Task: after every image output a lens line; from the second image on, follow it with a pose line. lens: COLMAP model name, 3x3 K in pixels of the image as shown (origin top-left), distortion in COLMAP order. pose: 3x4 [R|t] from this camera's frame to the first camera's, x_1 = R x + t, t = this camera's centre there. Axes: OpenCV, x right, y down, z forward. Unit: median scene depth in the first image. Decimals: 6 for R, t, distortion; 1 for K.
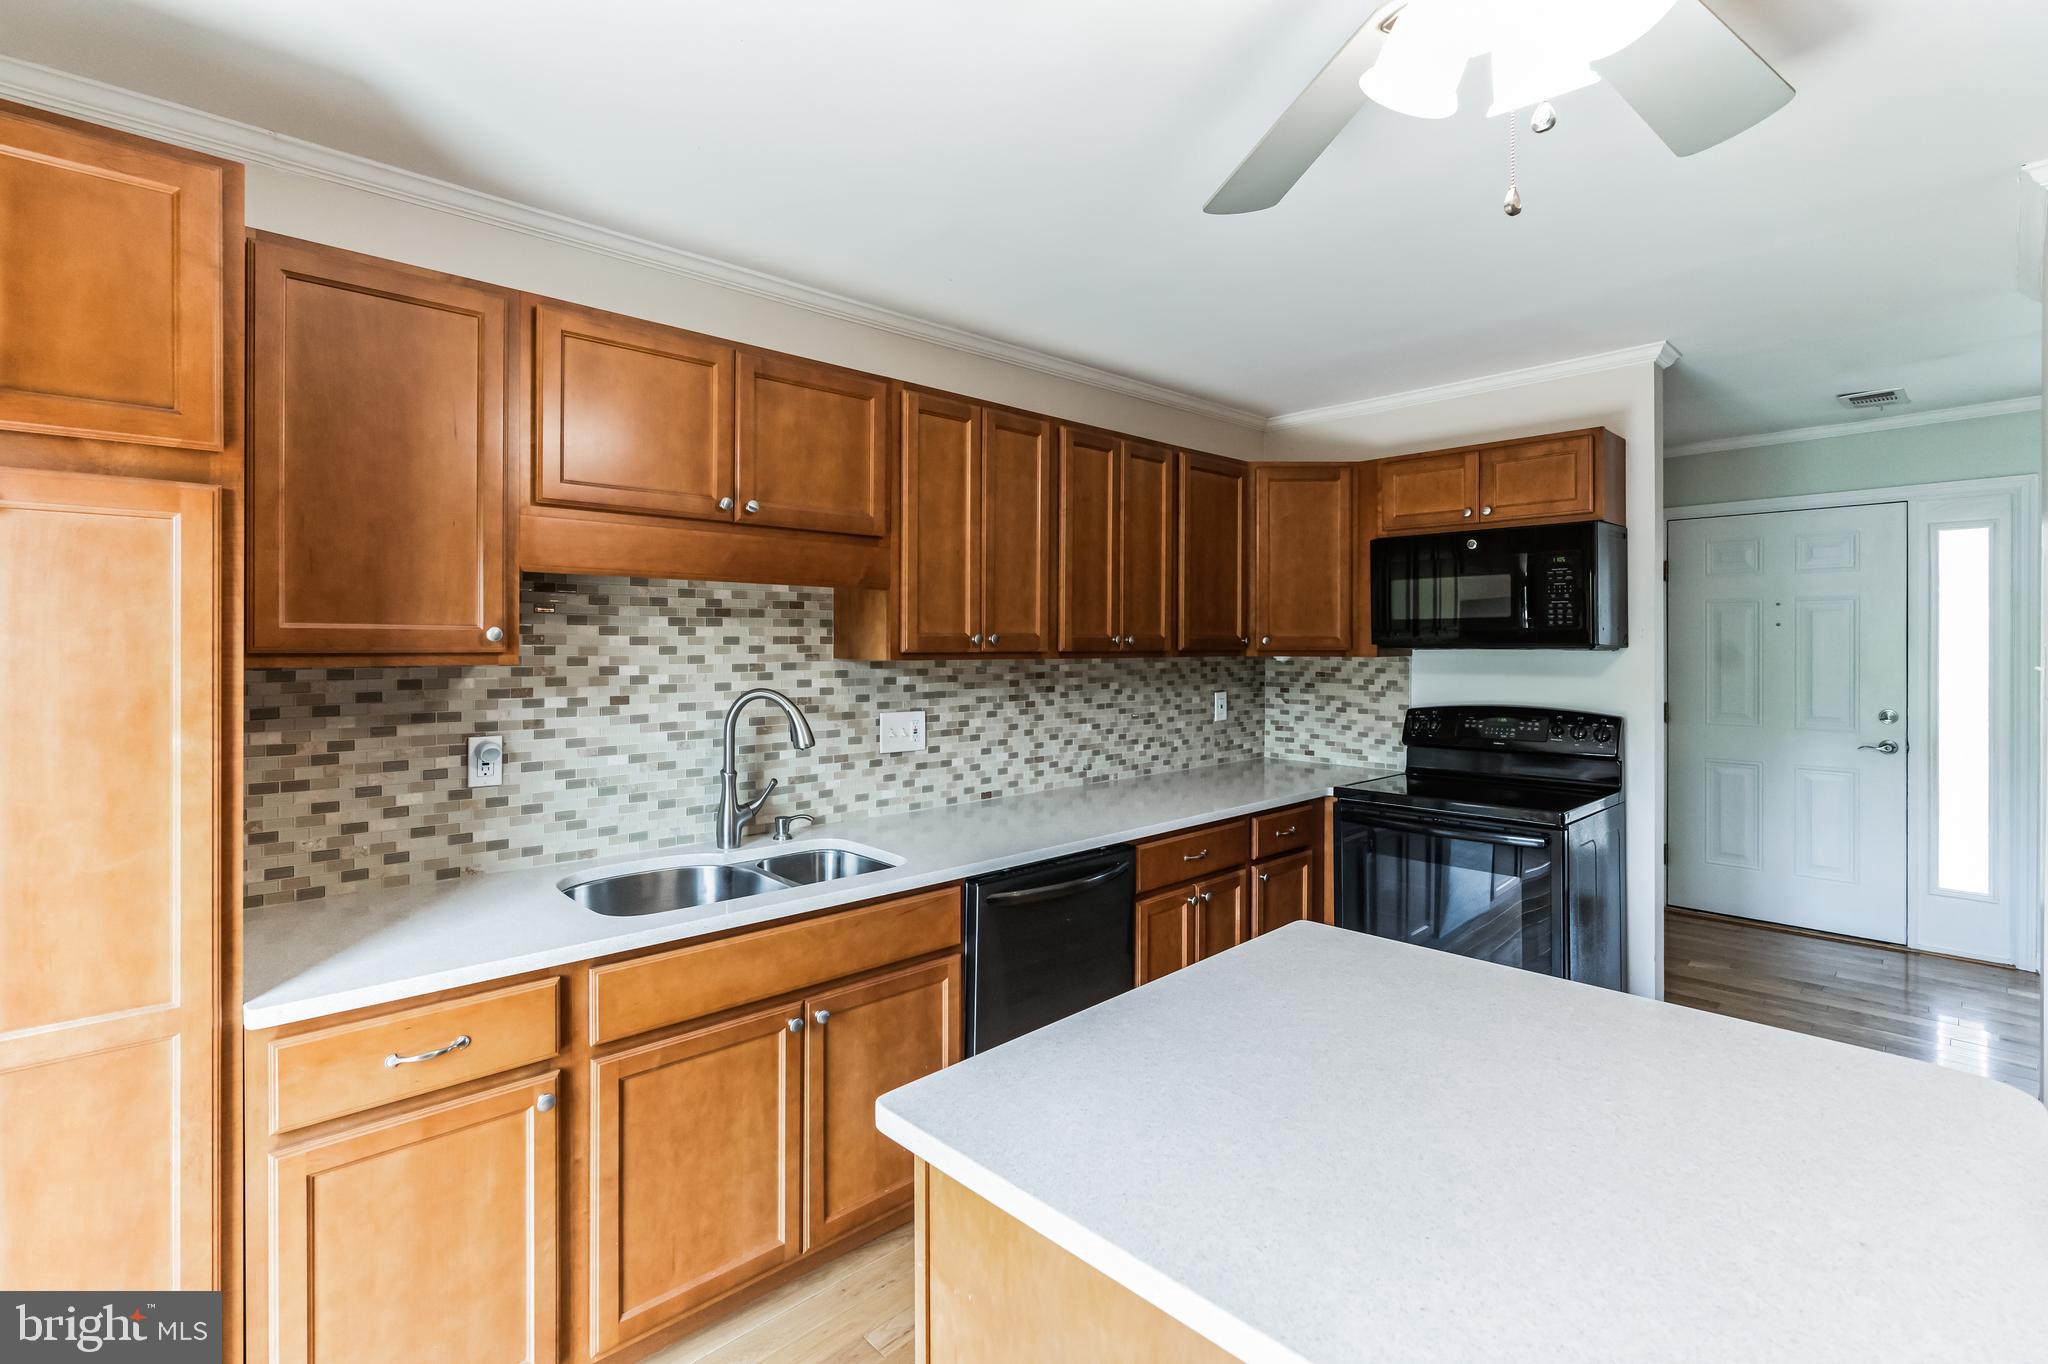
lens RADIAL K [[936.3, 0, 1020.6], [0, 936.3, 644.3], [0, 0, 1]] dist [-0.002029, 0.000100]
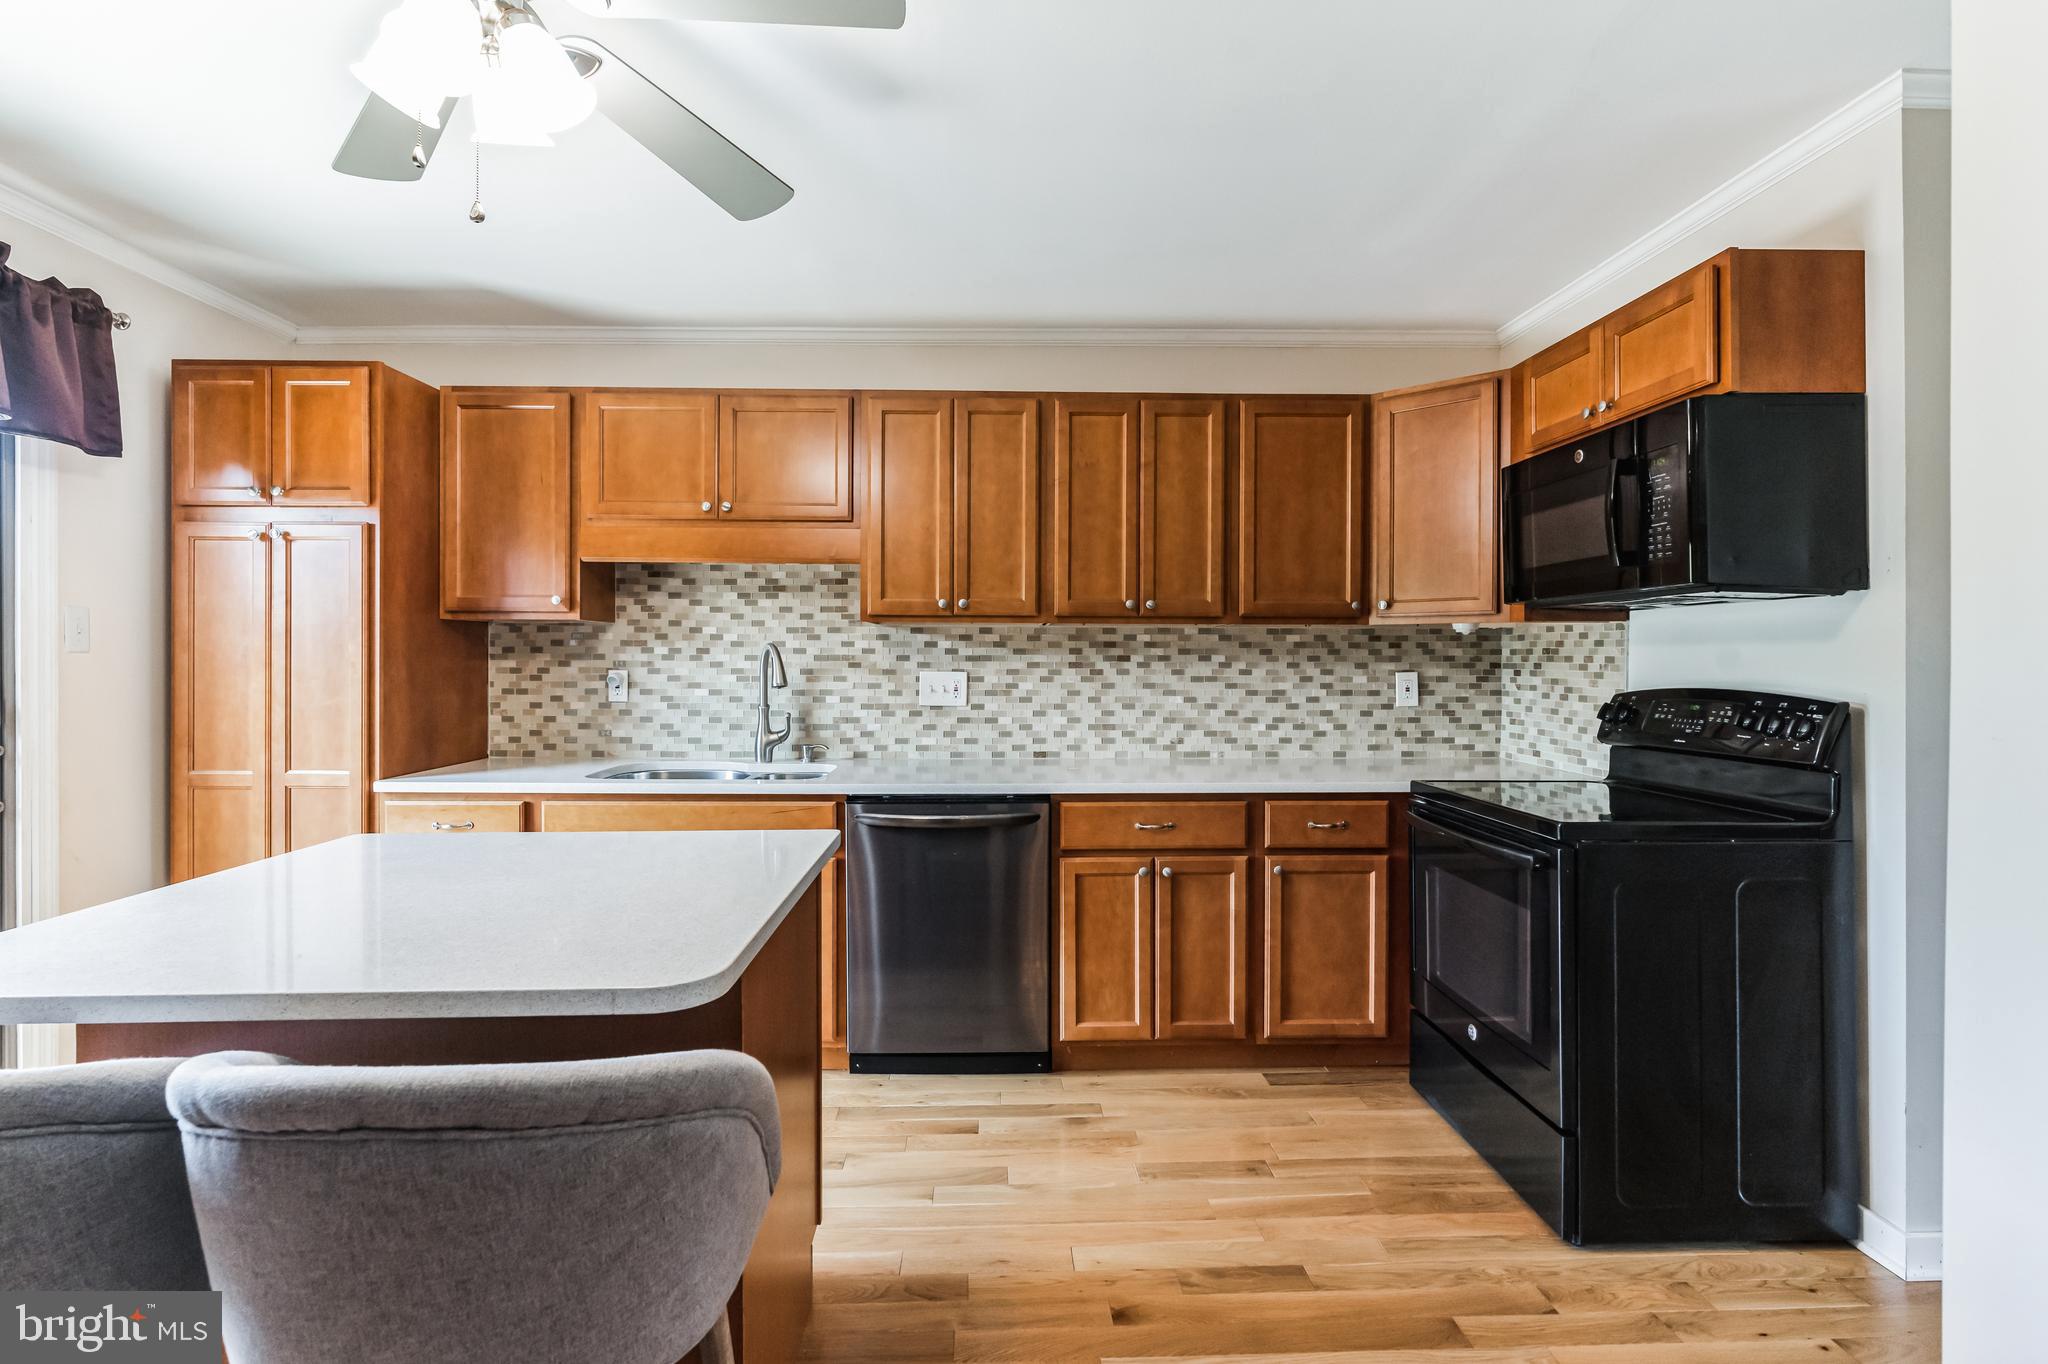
lens RADIAL K [[935.8, 0, 1013.6], [0, 935.8, 657.8], [0, 0, 1]] dist [-0.003259, 0.000032]
pose [[0.745923, 0.002137, -0.666028, 0.717986], [-0.003673, 0.999993, -0.000904, 0.056708], [0.666022, 0.003121, 0.745926, 0.198672]]
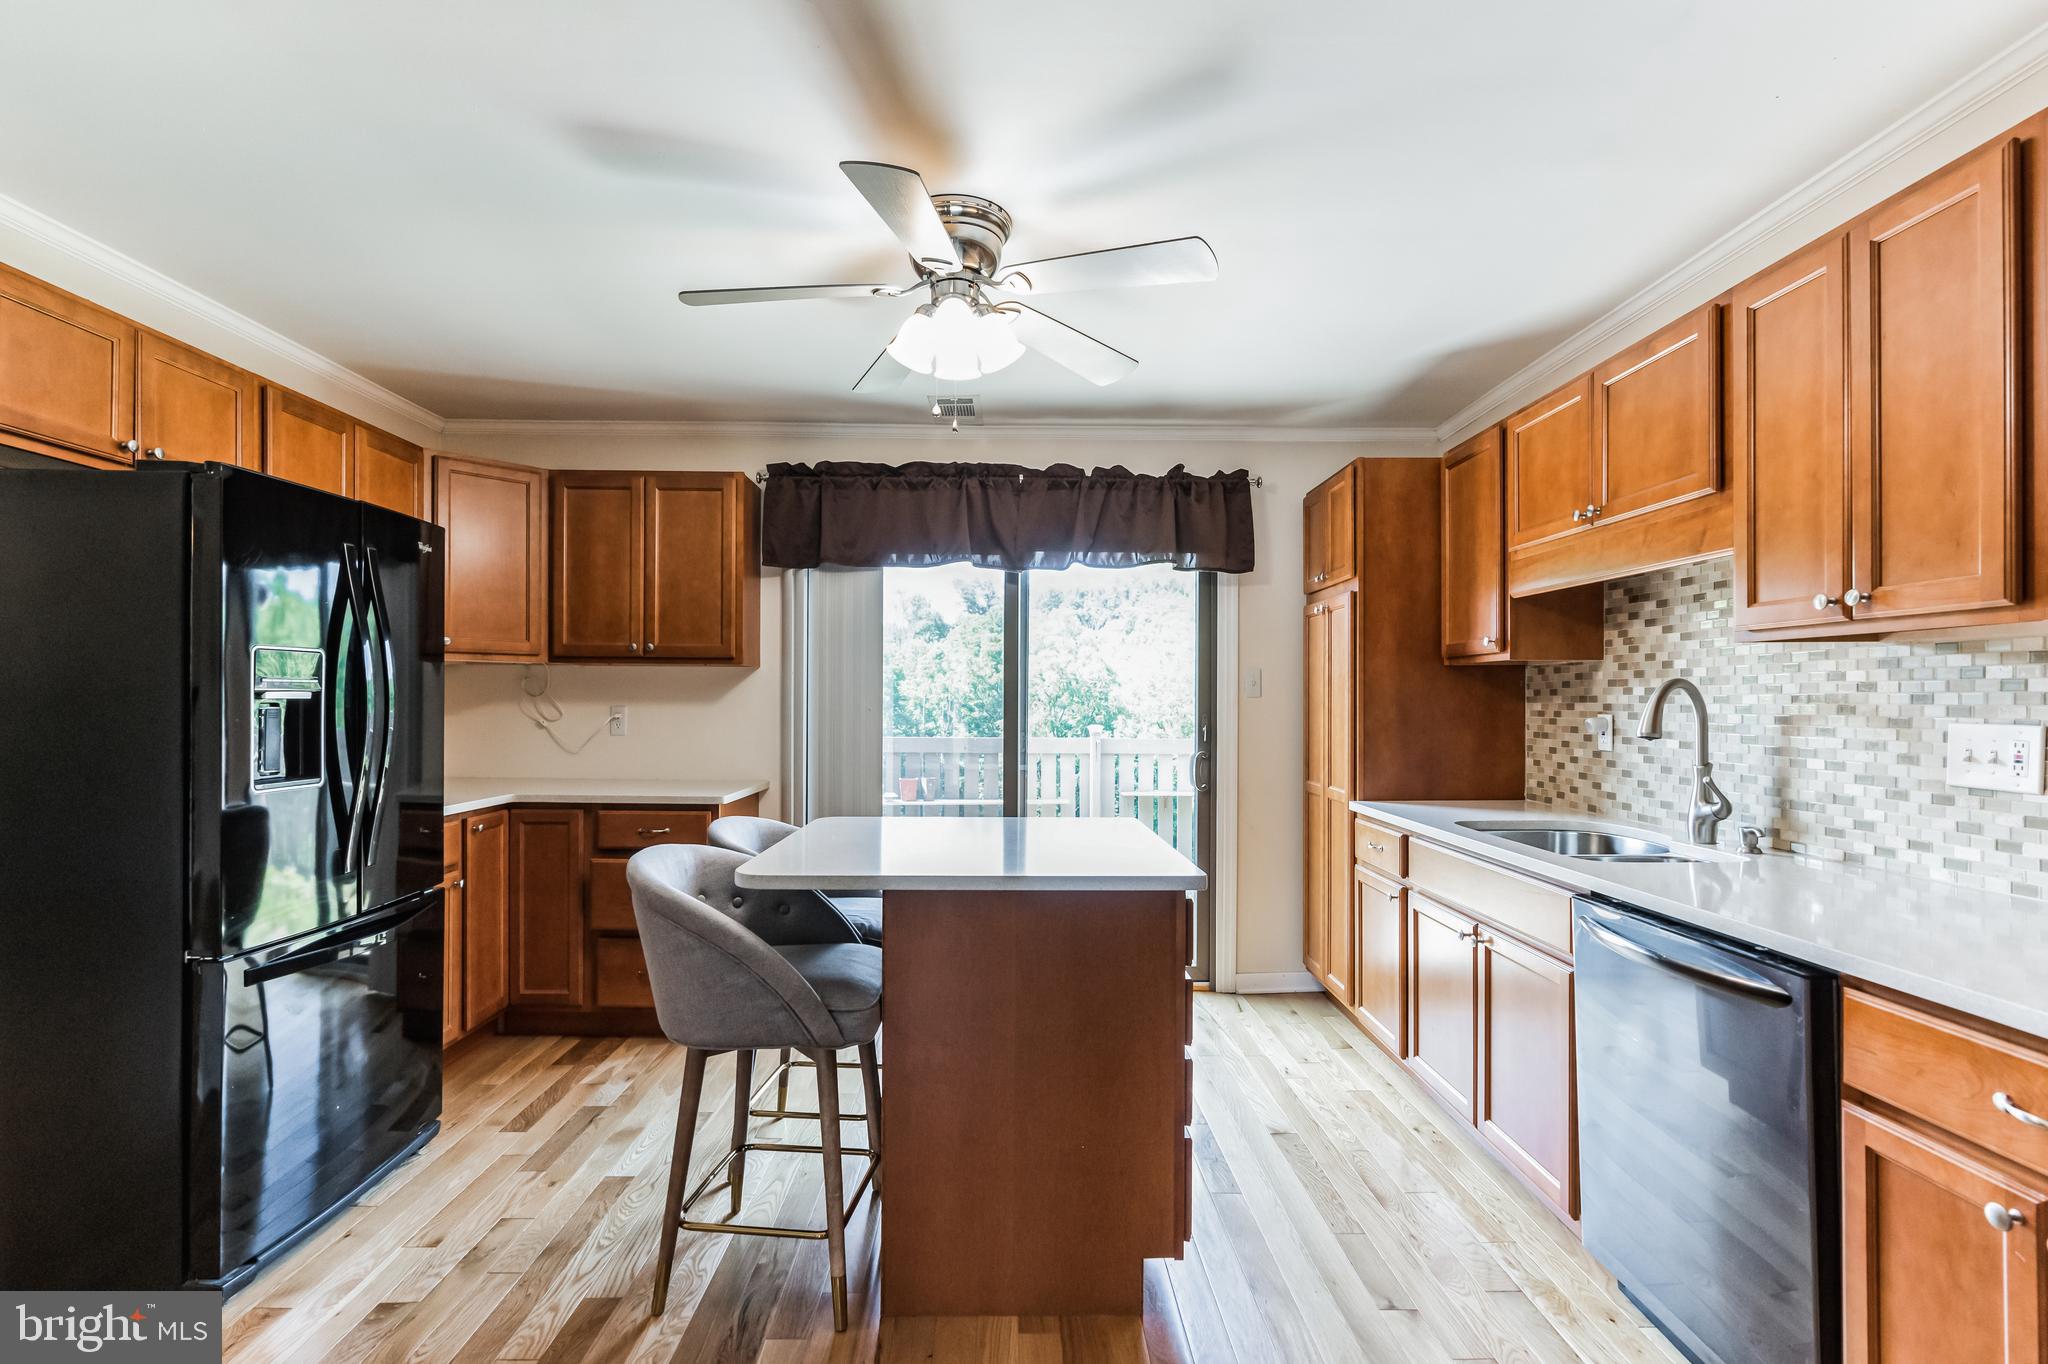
lens RADIAL K [[942.2, 0, 1028.6], [0, 942.2, 696.0], [0, 0, 1]] dist [-0.002330, -0.000089]
pose [[-0.670572, -0.007111, -0.741811, 0.747544], [-0.005261, 0.999974, -0.004830, 0.061205], [0.741826, 0.000663, -0.670592, 0.957493]]
